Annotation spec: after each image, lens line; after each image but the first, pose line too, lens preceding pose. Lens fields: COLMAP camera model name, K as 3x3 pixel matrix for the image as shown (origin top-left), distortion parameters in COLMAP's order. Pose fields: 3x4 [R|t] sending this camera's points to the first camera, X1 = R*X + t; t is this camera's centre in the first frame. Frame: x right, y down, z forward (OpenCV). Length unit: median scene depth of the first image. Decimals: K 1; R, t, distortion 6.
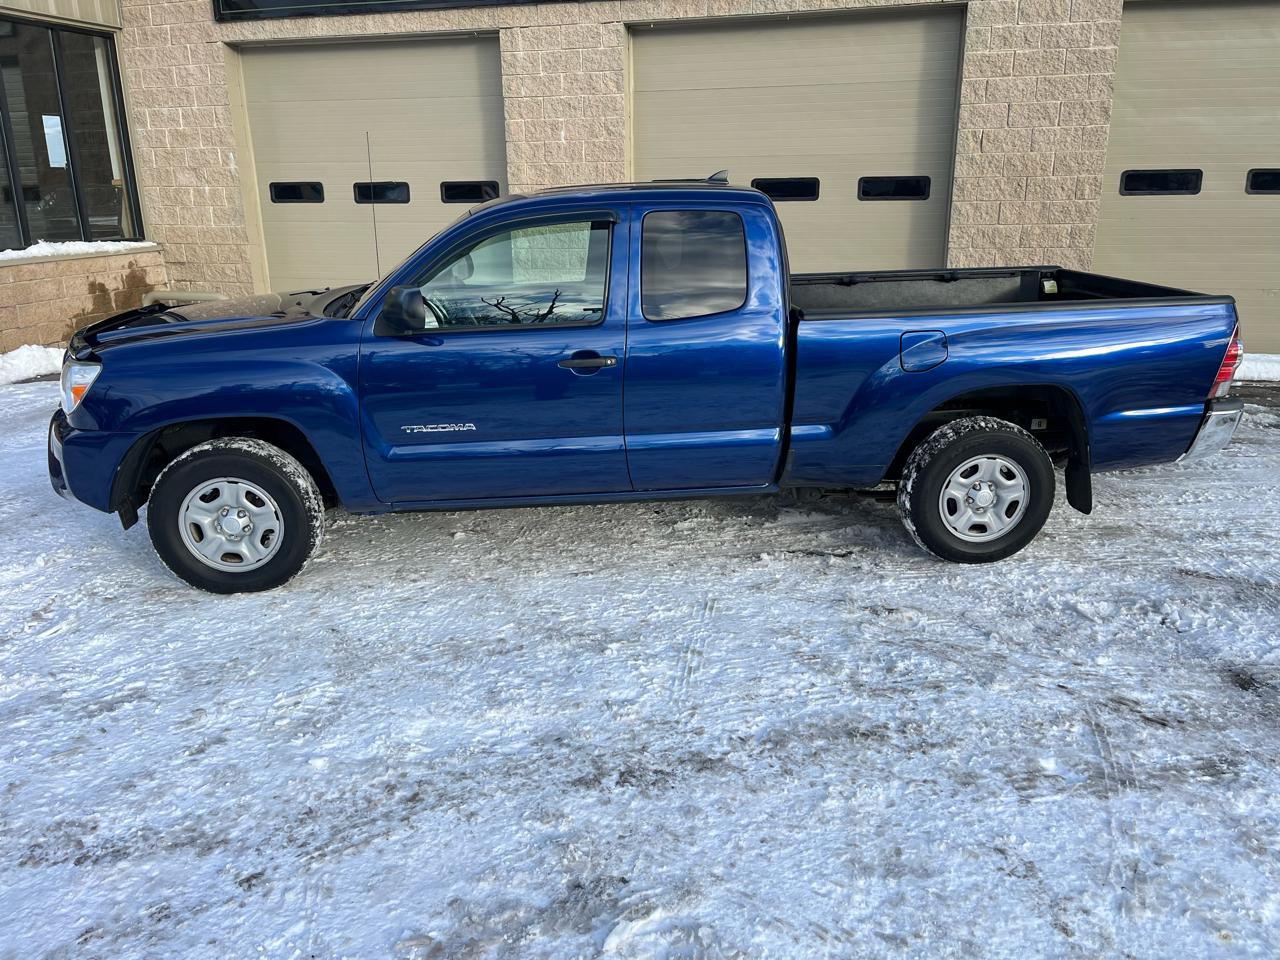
lens RADIAL K [[966.2, 0, 640.0], [0, 966.2, 480.0], [0, 0, 1]] dist [0.090830, -0.123695]
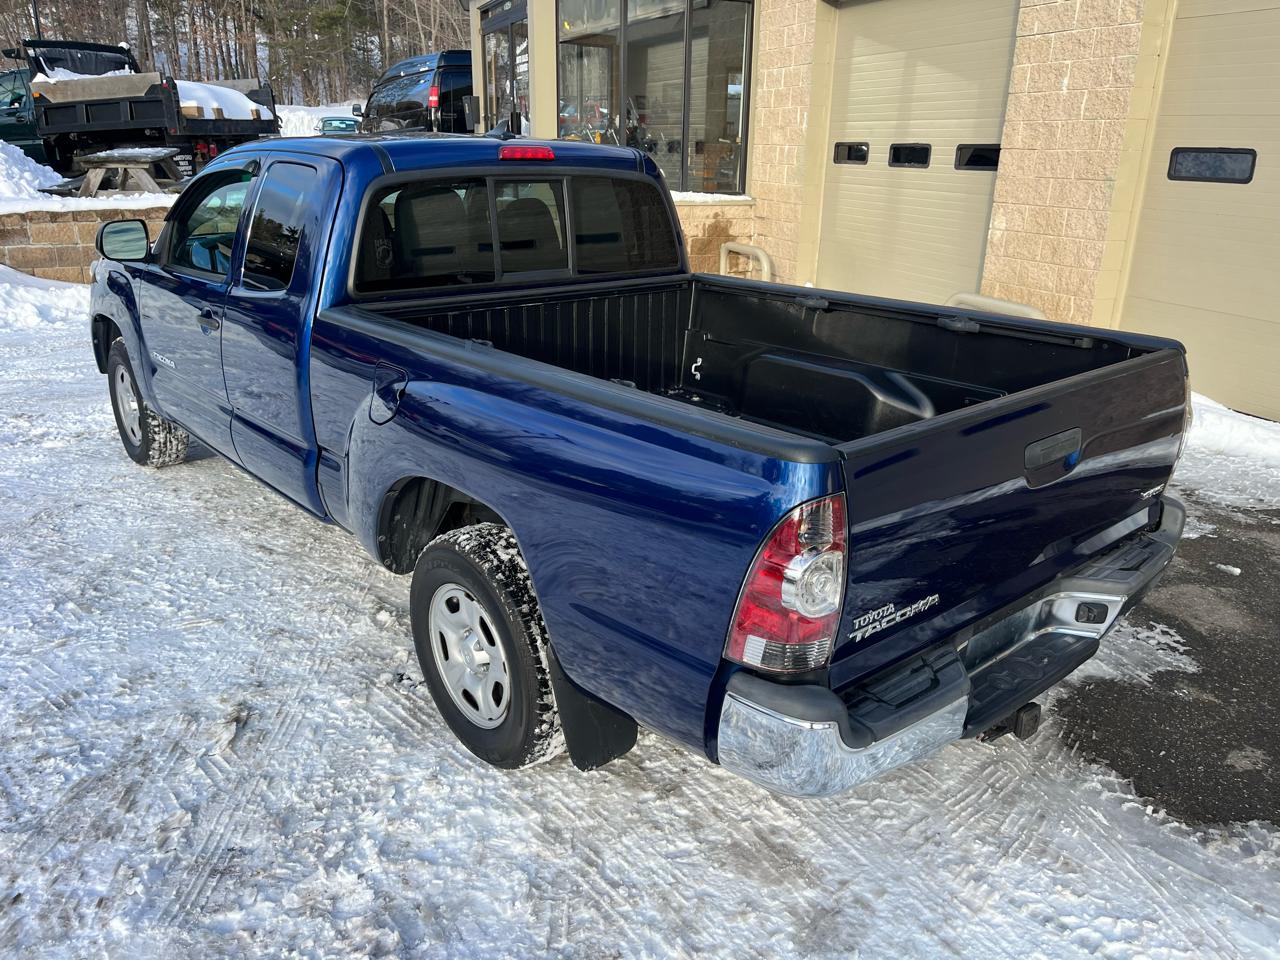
lens RADIAL K [[966.2, 0, 640.0], [0, 966.2, 480.0], [0, 0, 1]] dist [0.090830, -0.123695]
pose [[0.575969, 0.290673, -0.764048, 0.997056], [-0.265445, 0.950503, 0.161504, -0.253415], [0.773174, 0.109791, 0.624618, 0.792958]]
